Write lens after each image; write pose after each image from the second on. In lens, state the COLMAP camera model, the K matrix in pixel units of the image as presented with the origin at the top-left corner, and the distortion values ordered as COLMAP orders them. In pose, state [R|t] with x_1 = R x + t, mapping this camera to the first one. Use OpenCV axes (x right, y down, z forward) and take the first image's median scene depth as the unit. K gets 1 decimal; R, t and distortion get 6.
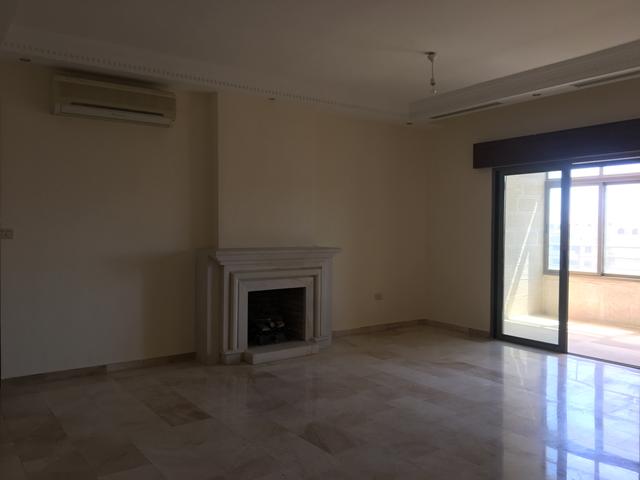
lens RADIAL K [[536.8, 0, 320.1], [0, 536.8, 237.8], [0, 0, 1]] dist [0.082548, -0.120416]
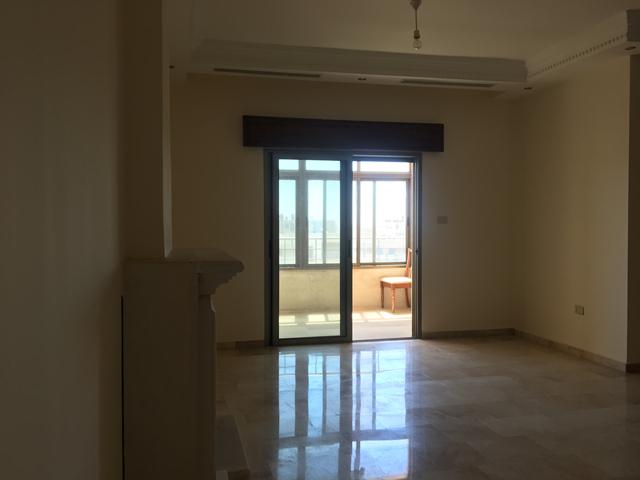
lens RADIAL K [[541.1, 0, 318.7], [0, 541.1, 242.2], [0, 0, 1]] dist [0.068538, -0.001130]
pose [[0.374221, -0.031626, 0.926800, -0.506514], [0.021953, 0.999440, 0.025241, -0.000813], [-0.927080, 0.010900, 0.374706, 0.680322]]
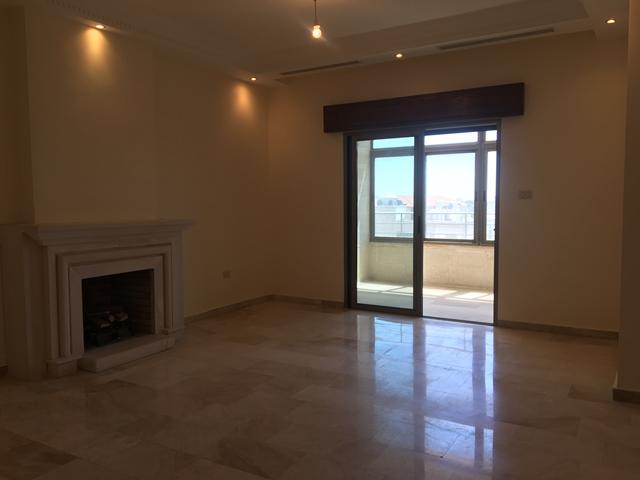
lens RADIAL K [[536.8, 0, 320.1], [0, 536.8, 237.8], [0, 0, 1]] dist [0.082548, -0.120416]
pose [[0.918332, -0.038330, 0.393950, -0.117200], [0.019292, 0.998452, 0.052174, 0.007433], [-0.395340, -0.040313, 0.917650, 0.151412]]
